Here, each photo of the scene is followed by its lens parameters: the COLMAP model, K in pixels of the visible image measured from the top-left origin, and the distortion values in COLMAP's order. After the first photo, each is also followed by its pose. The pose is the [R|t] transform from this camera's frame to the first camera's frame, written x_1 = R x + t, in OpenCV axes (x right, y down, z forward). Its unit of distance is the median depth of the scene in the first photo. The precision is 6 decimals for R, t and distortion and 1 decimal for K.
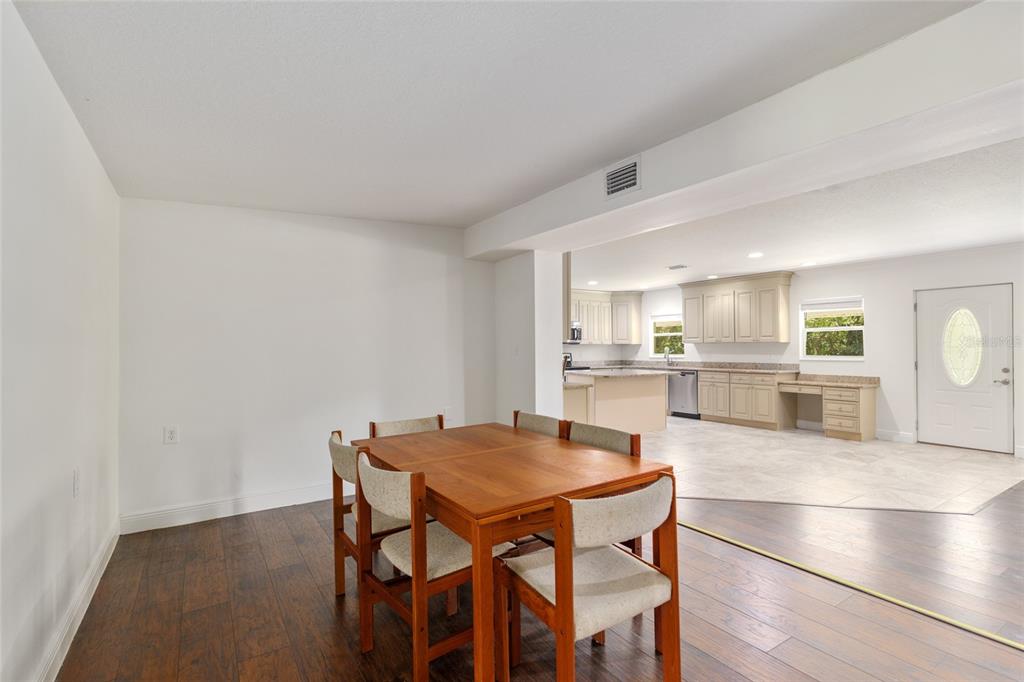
lens RADIAL K [[469.4, 0, 518.3], [0, 469.4, 357.6], [0, 0, 1]] dist [-0.002914, -0.000852]
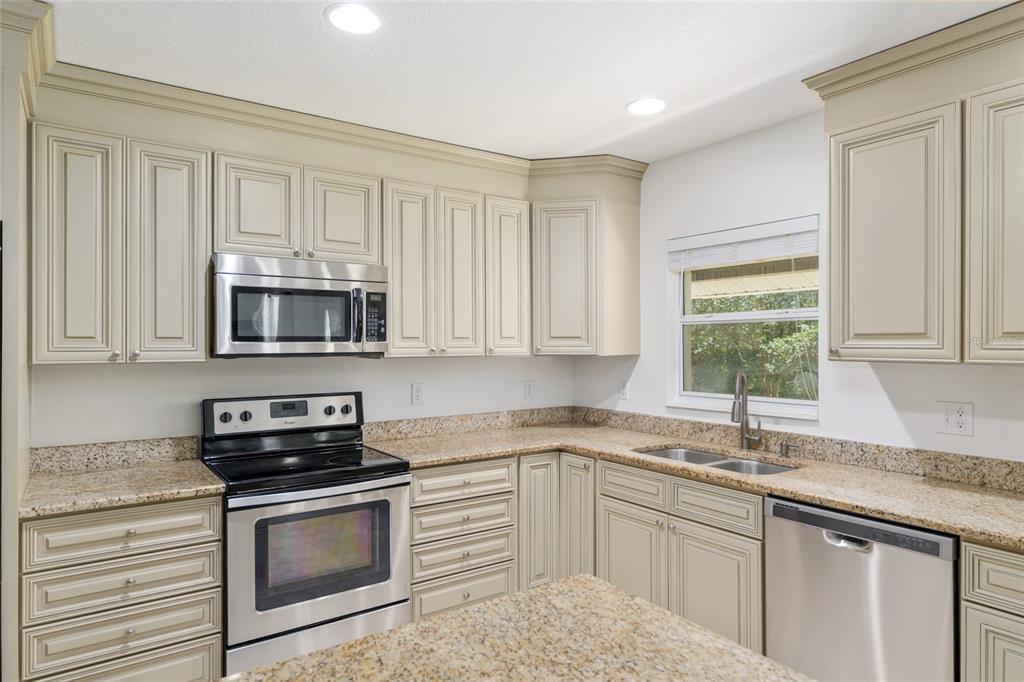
lens RADIAL K [[620.5, 0, 520.0], [0, 620.5, 342.4], [0, 0, 1]] dist [0.019986, -0.003129]
pose [[0.998795, 0.005034, 0.048817, 0.217687], [-0.004266, 0.999866, -0.015820, -0.036820], [-0.048890, 0.015593, 0.998682, 0.794312]]
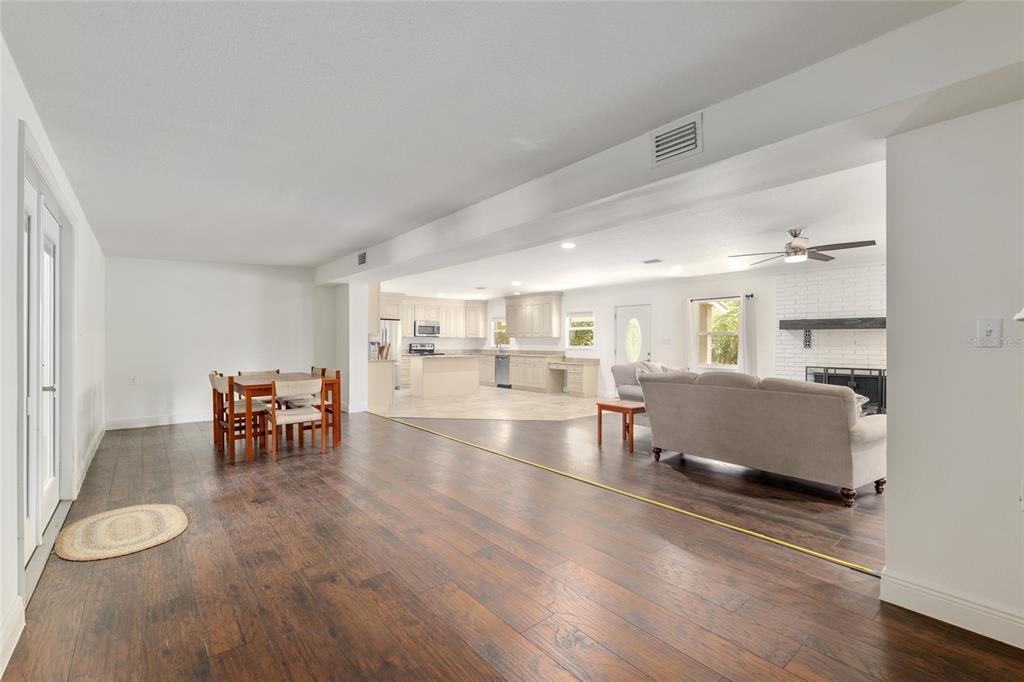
lens RADIAL K [[435.6, 0, 514.4], [0, 435.6, 342.8], [0, 0, 1]] dist [-0.011335, 0.000278]
pose [[0.993551, 0.010241, 0.112926, 0.244651], [-0.007957, 0.999755, -0.020650, 0.015682], [-0.113109, 0.019618, 0.993389, -0.378173]]
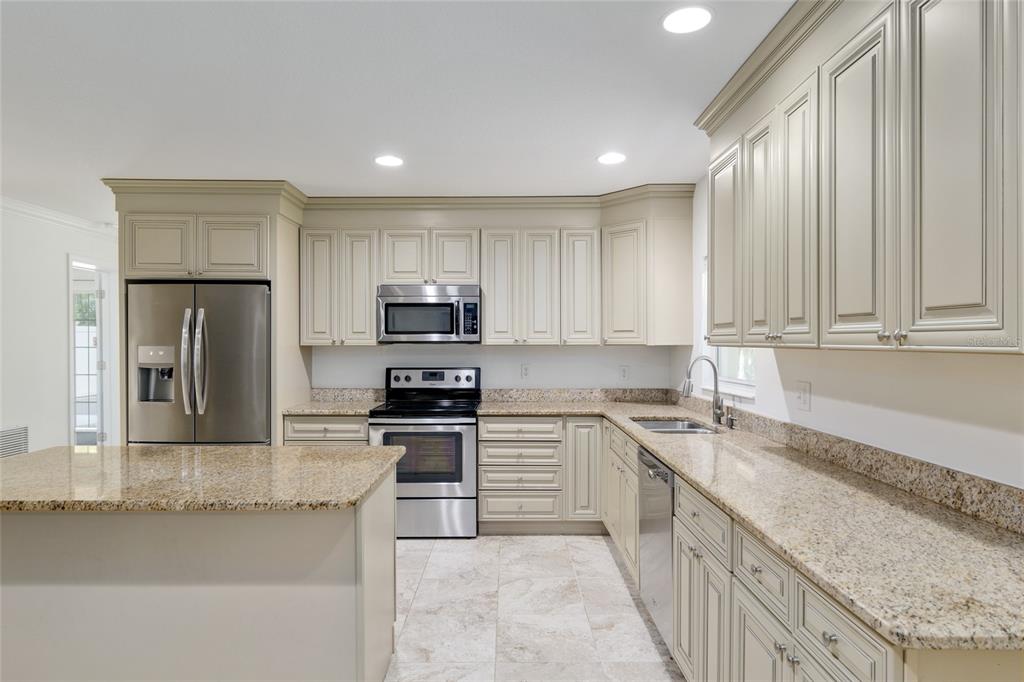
lens RADIAL K [[620.5, 0, 516.7], [0, 620.5, 340.9], [0, 0, 1]] dist [0.019986, -0.003129]
pose [[0.844730, 0.005604, -0.535164, 0.489071], [-0.013407, 0.999853, -0.010693, -0.031146], [0.535025, 0.016207, 0.844681, 0.705837]]
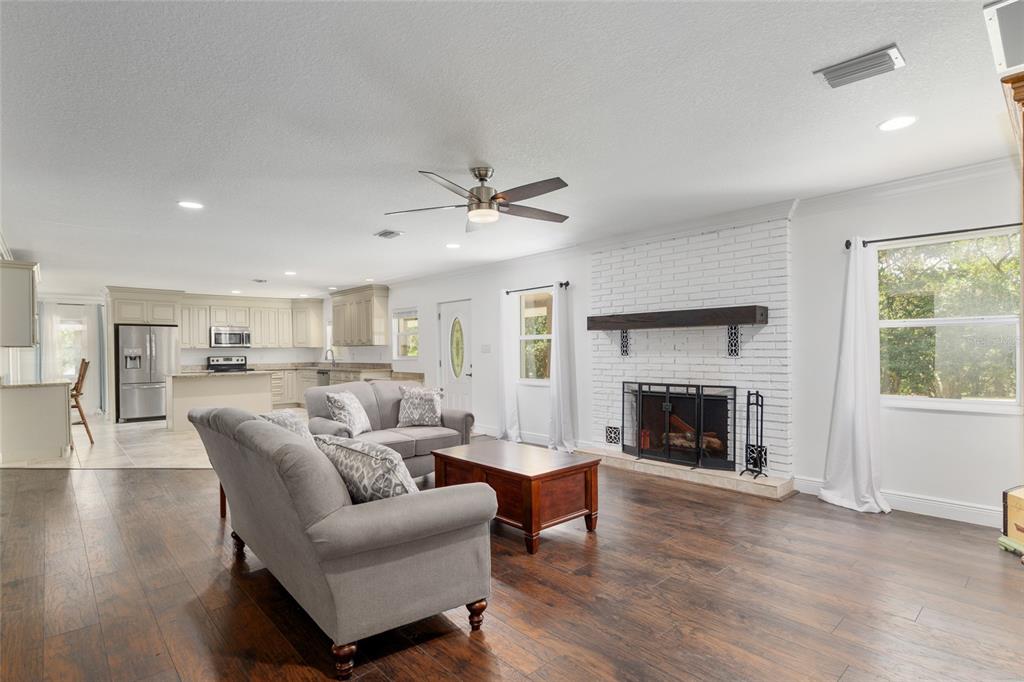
lens RADIAL K [[496.6, 0, 511.6], [0, 496.6, 349.3], [0, 0, 1]] dist [0.000029, 0.001779]
pose [[0.986856, -0.006705, 0.161462, 0.632367], [0.010793, 0.999643, -0.024455, 0.010756], [-0.161240, 0.025876, 0.986576, -0.258620]]
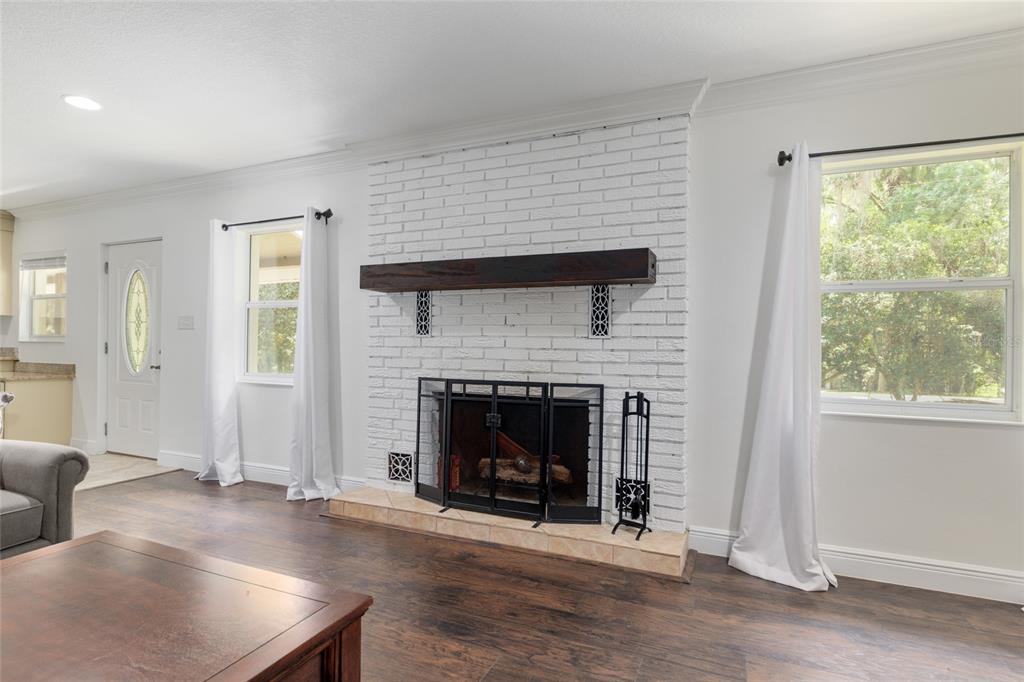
lens RADIAL K [[535.9, 0, 502.9], [0, 535.9, 339.2], [0, 0, 1]] dist [0.004040, -0.002207]
pose [[0.849156, 0.015480, 0.527915, 0.716656], [-0.000805, 0.999607, -0.028017, 0.020638], [-0.528142, 0.023366, 0.848835, -0.025668]]
